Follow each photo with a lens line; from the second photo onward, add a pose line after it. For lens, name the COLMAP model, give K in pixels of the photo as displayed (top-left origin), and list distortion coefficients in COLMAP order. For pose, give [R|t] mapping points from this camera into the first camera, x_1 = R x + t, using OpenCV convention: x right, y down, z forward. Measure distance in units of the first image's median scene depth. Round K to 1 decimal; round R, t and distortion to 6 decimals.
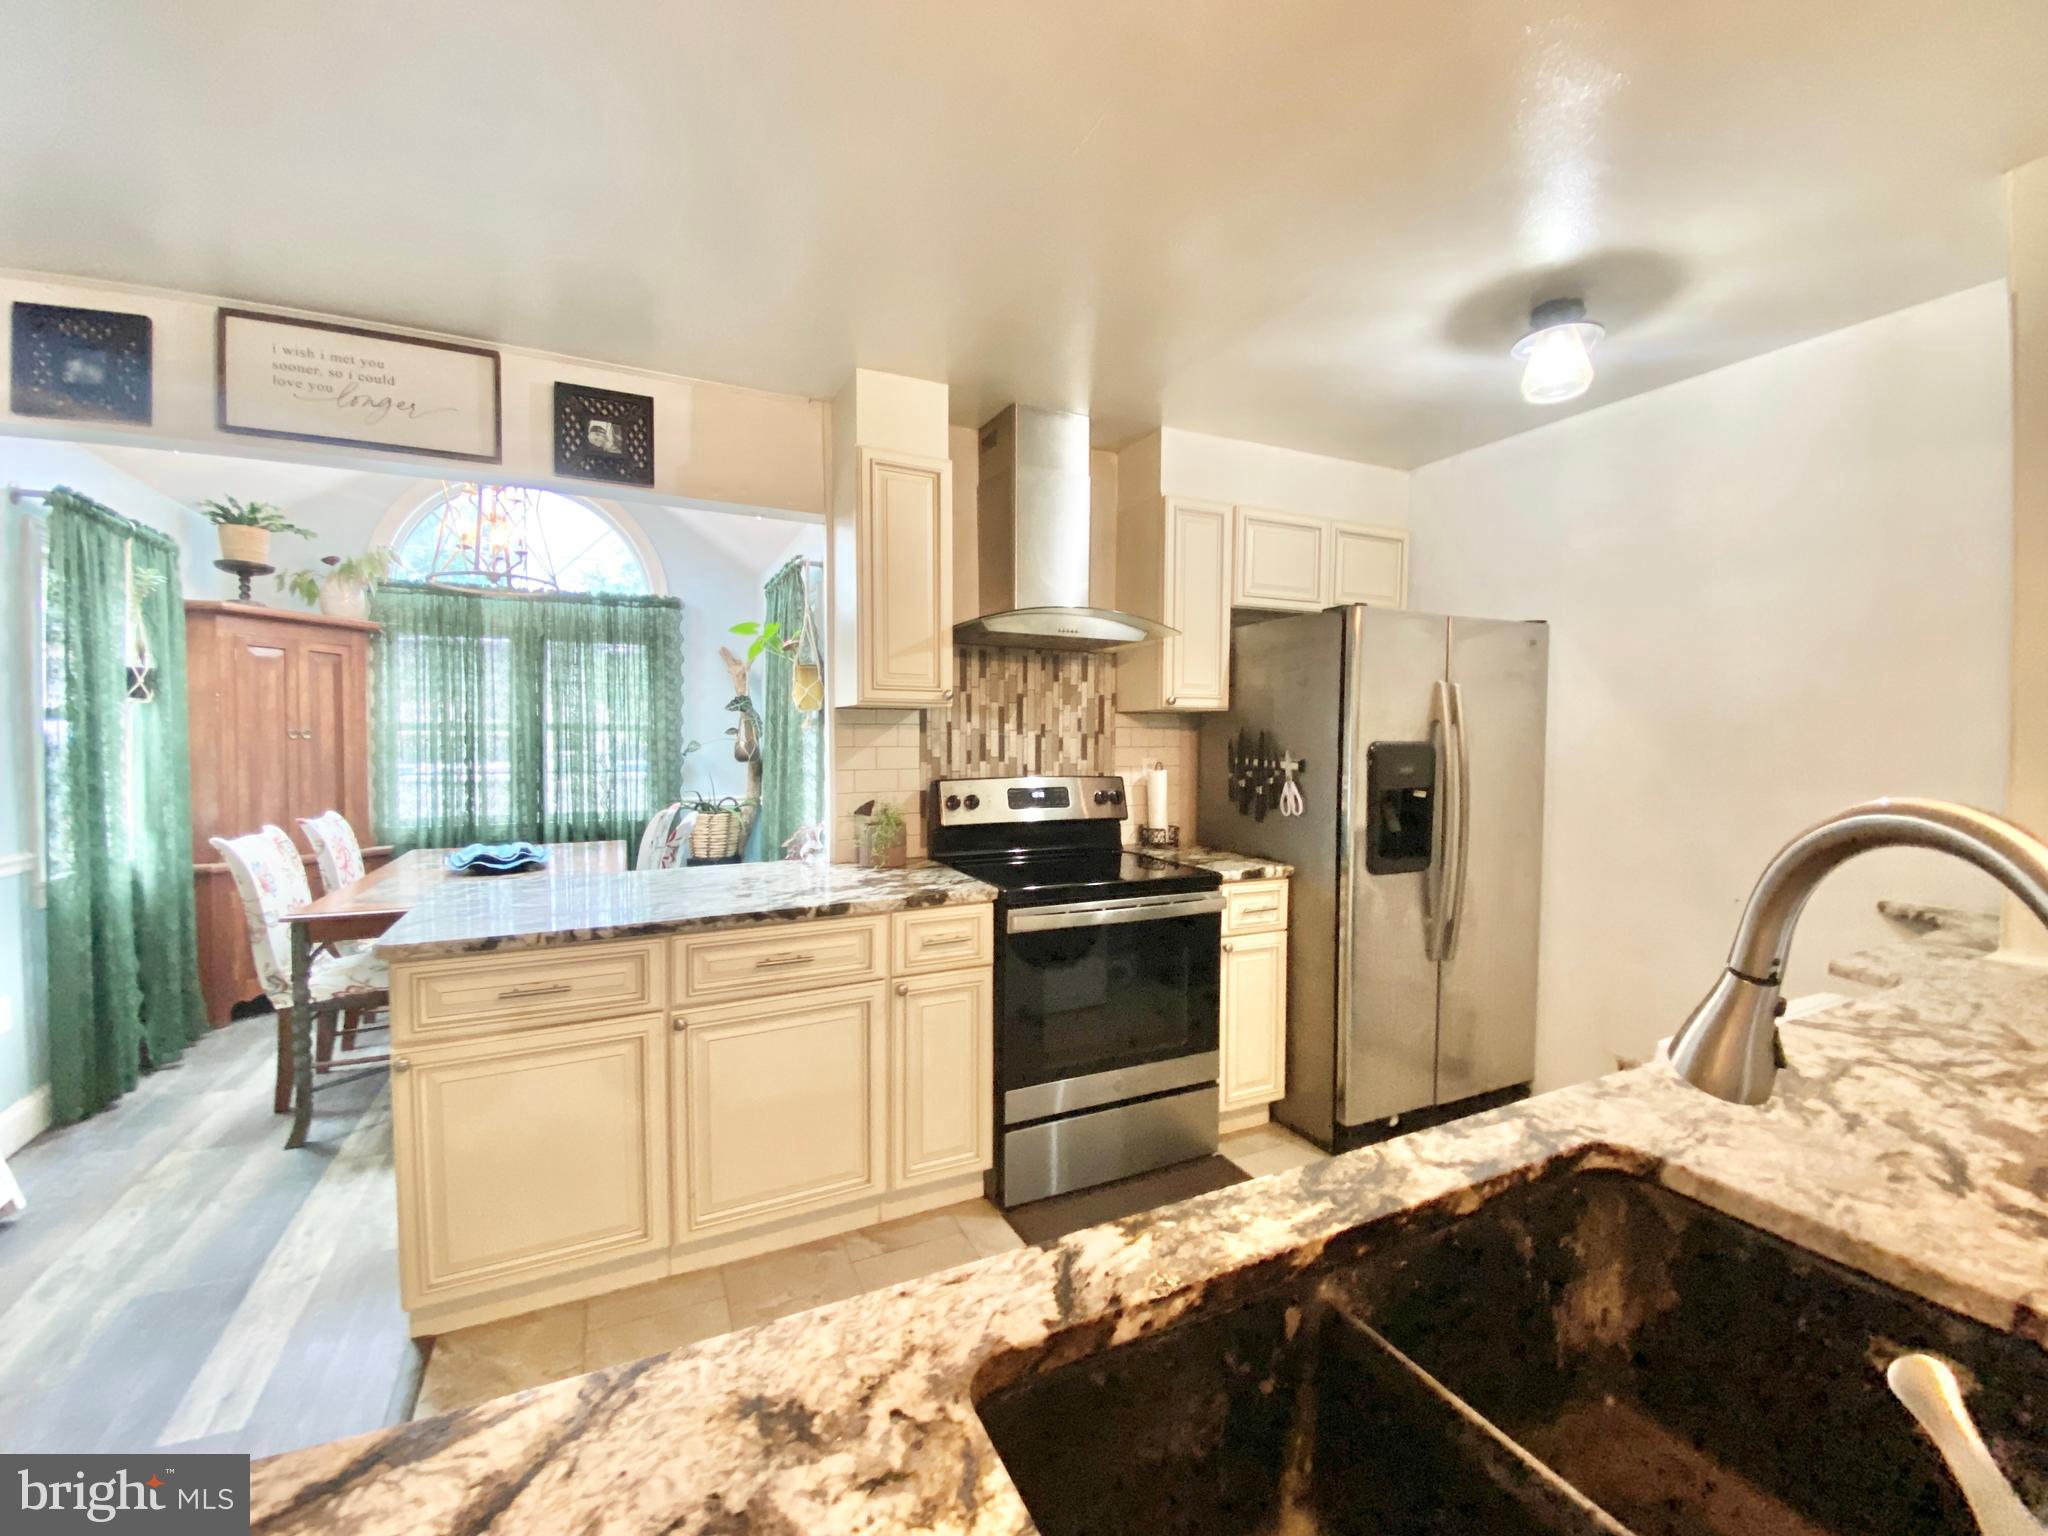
lens RADIAL K [[831.2, 0, 1018.2], [0, 831.2, 767.0], [0, 0, 1]] dist [0.018213, -0.019571]
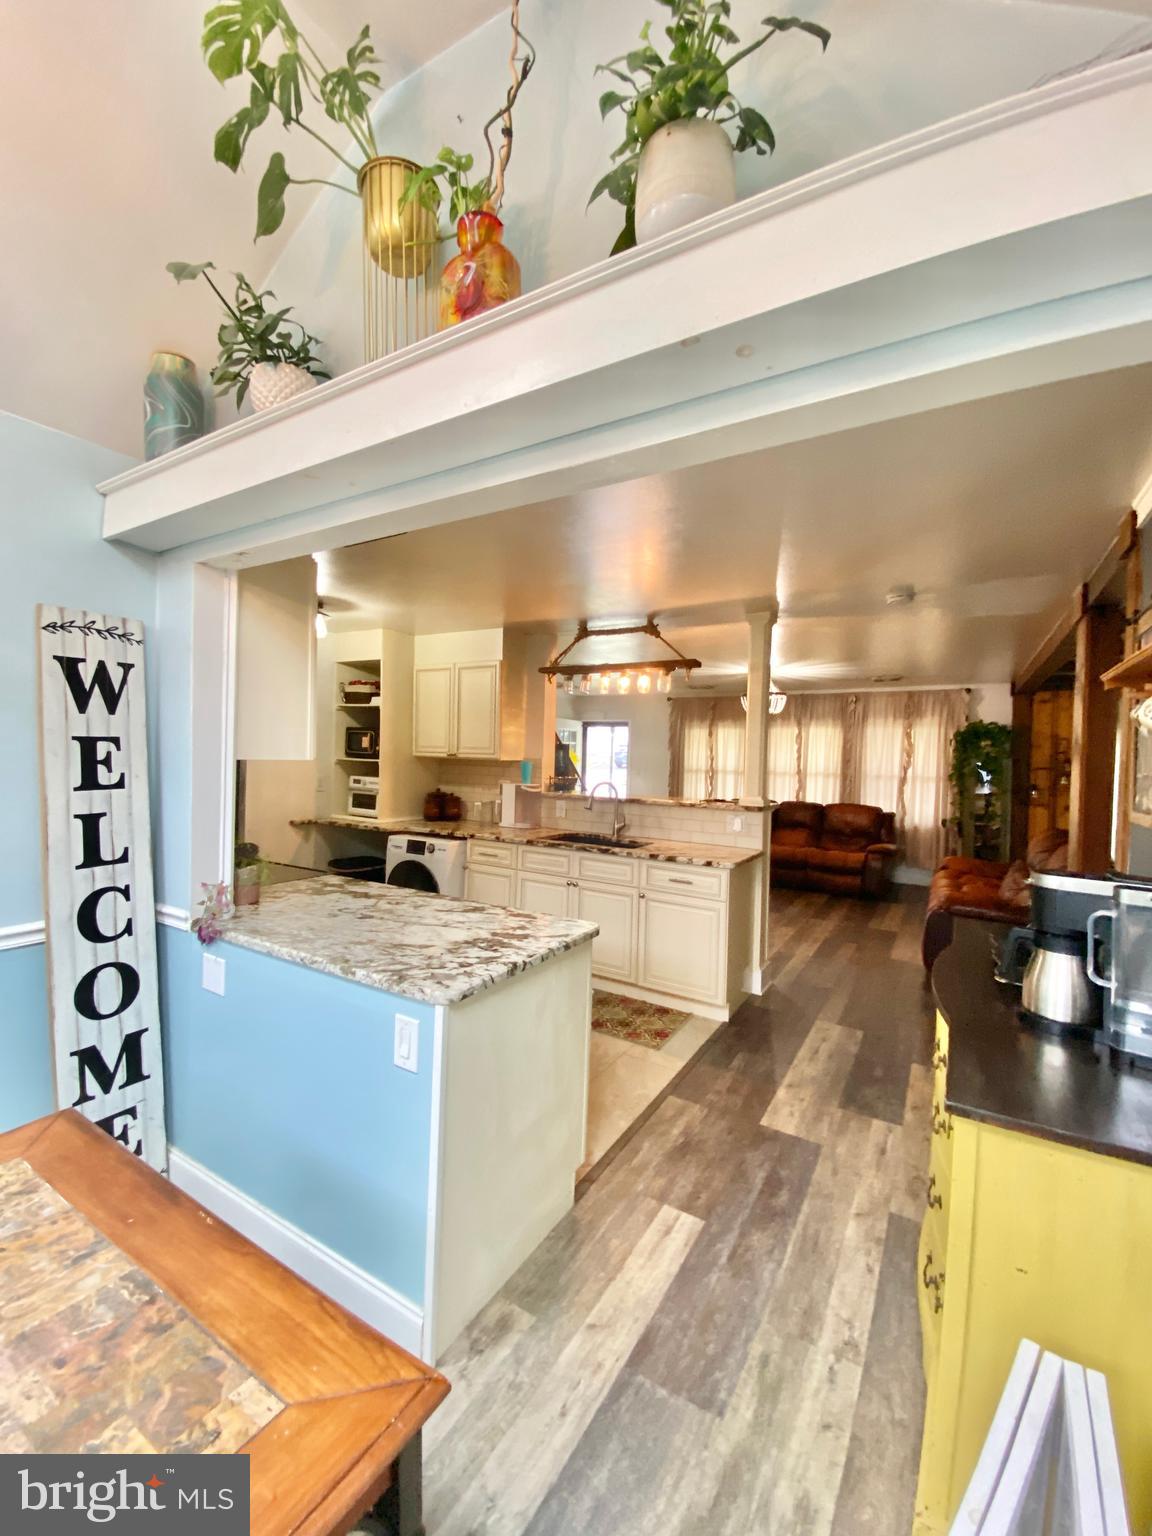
lens RADIAL K [[623.4, 0, 577.2], [0, 623.4, 767.7], [0, 0, 1]] dist [0.018213, -0.019571]
pose [[-0.549104, -0.032556, 0.835120, -1.037630], [0.003377, 0.999146, 0.041171, -0.086415], [-0.835747, 0.025428, -0.548525, 1.000775]]
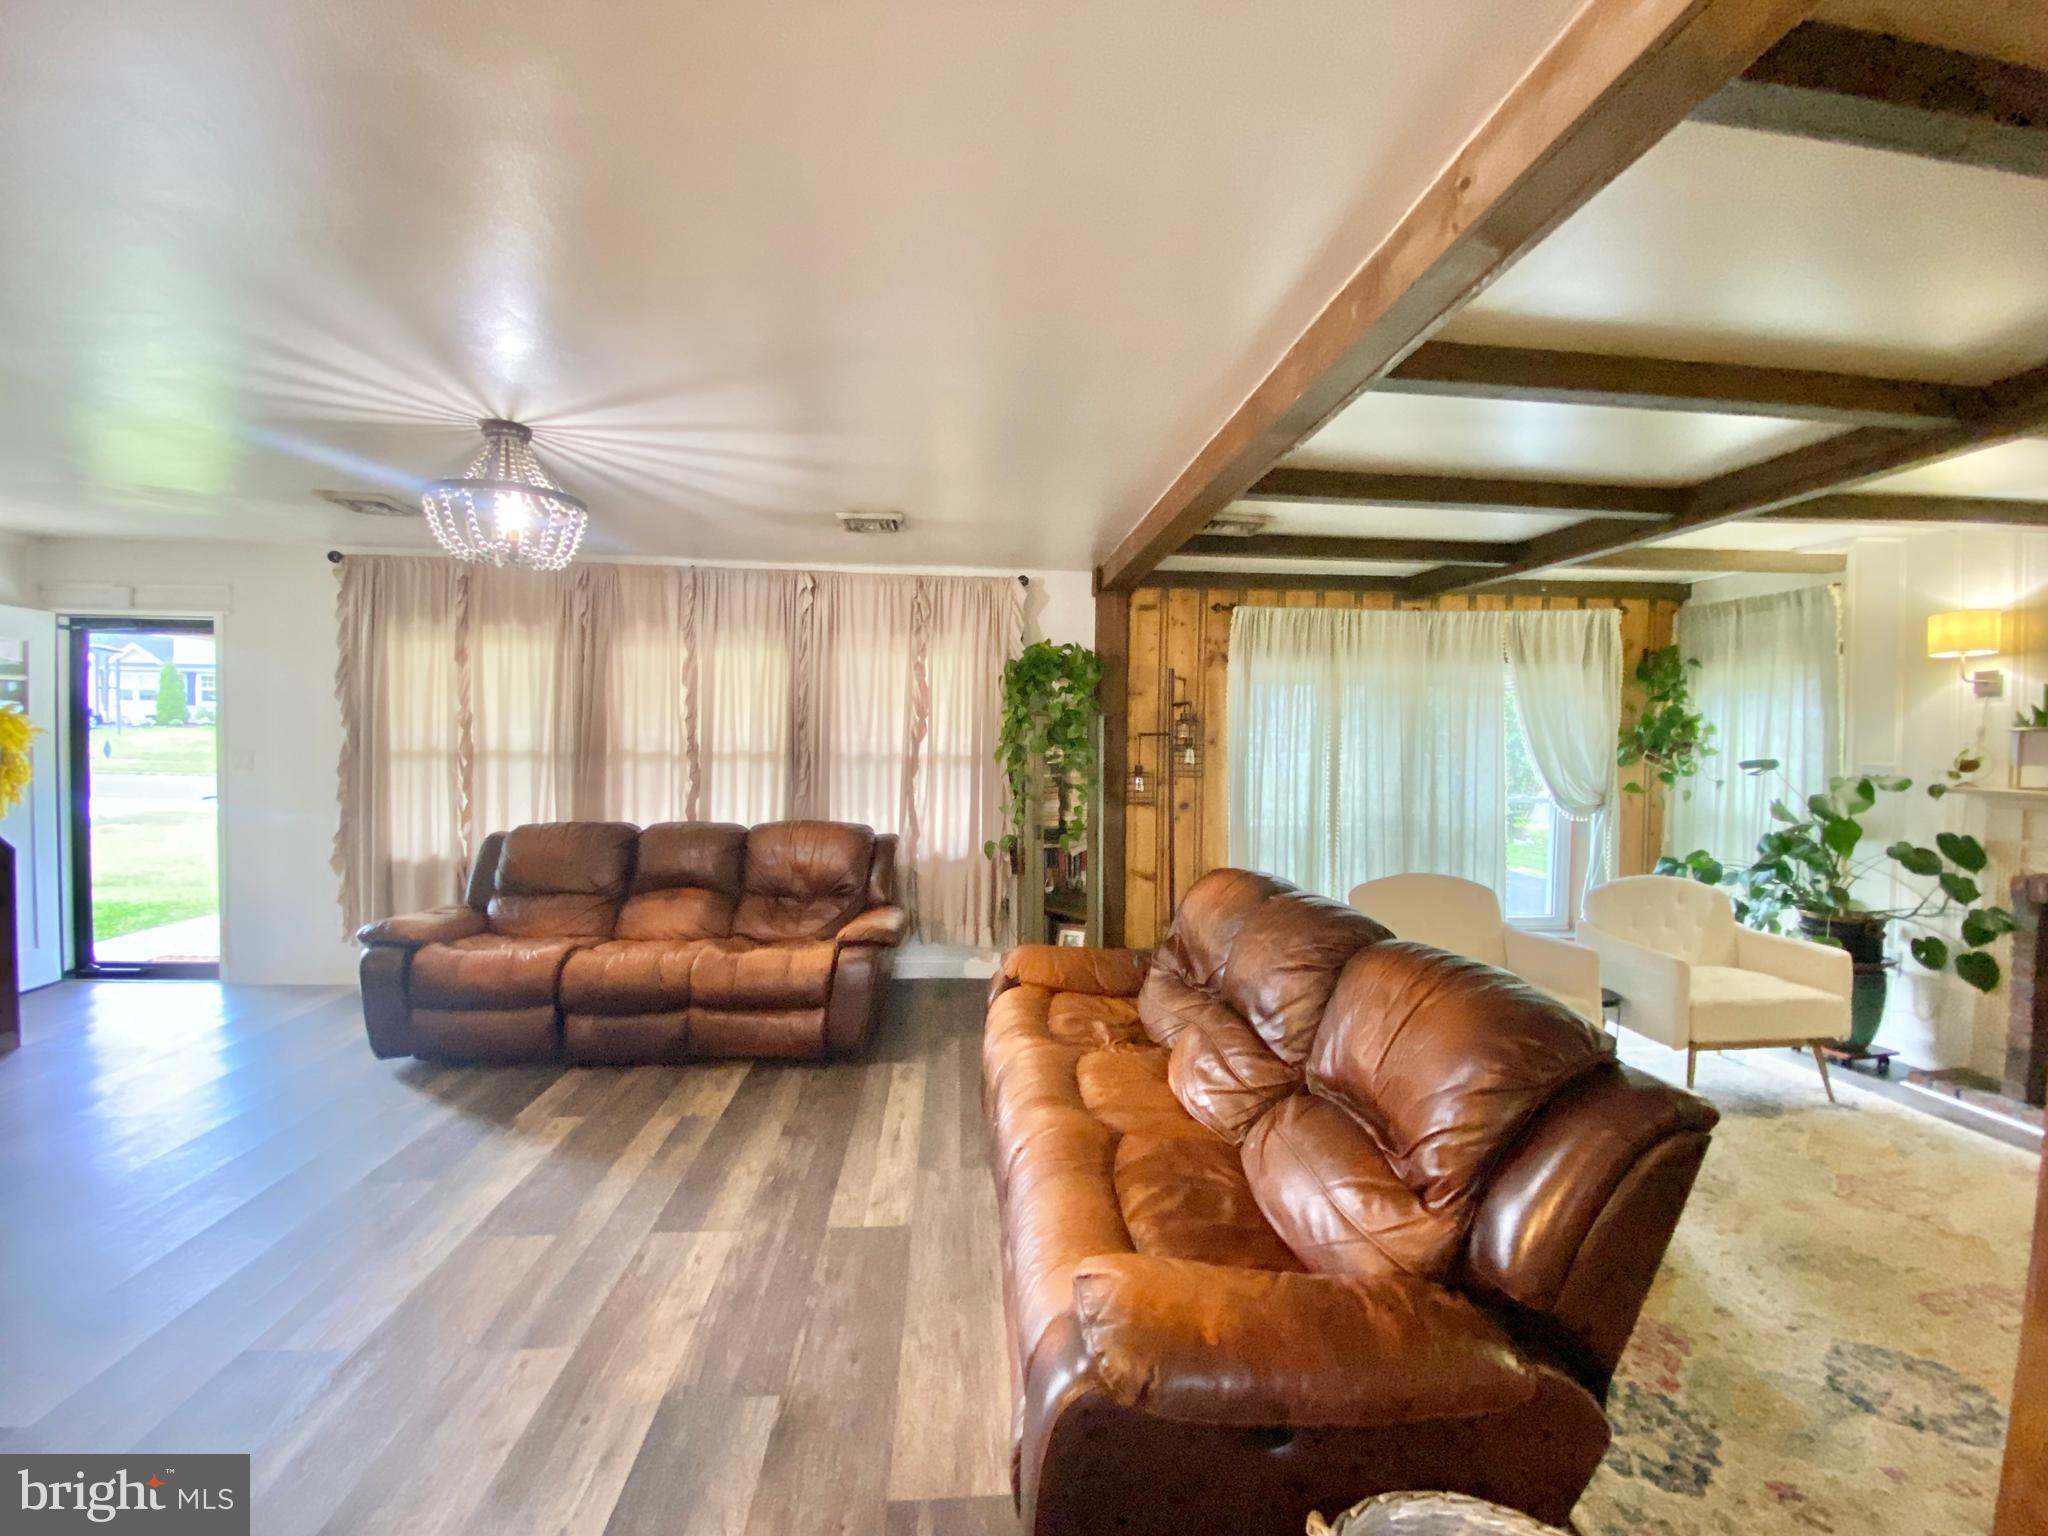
lens RADIAL K [[831.2, 0, 1036.8], [0, 831.2, 763.0], [0, 0, 1]] dist [0.018213, -0.019571]
pose [[-0.938619, -0.024995, 0.344049, -0.408026], [-0.003462, 0.998004, 0.063060, -0.028818], [-0.344938, 0.057998, -0.936832, -0.104229]]
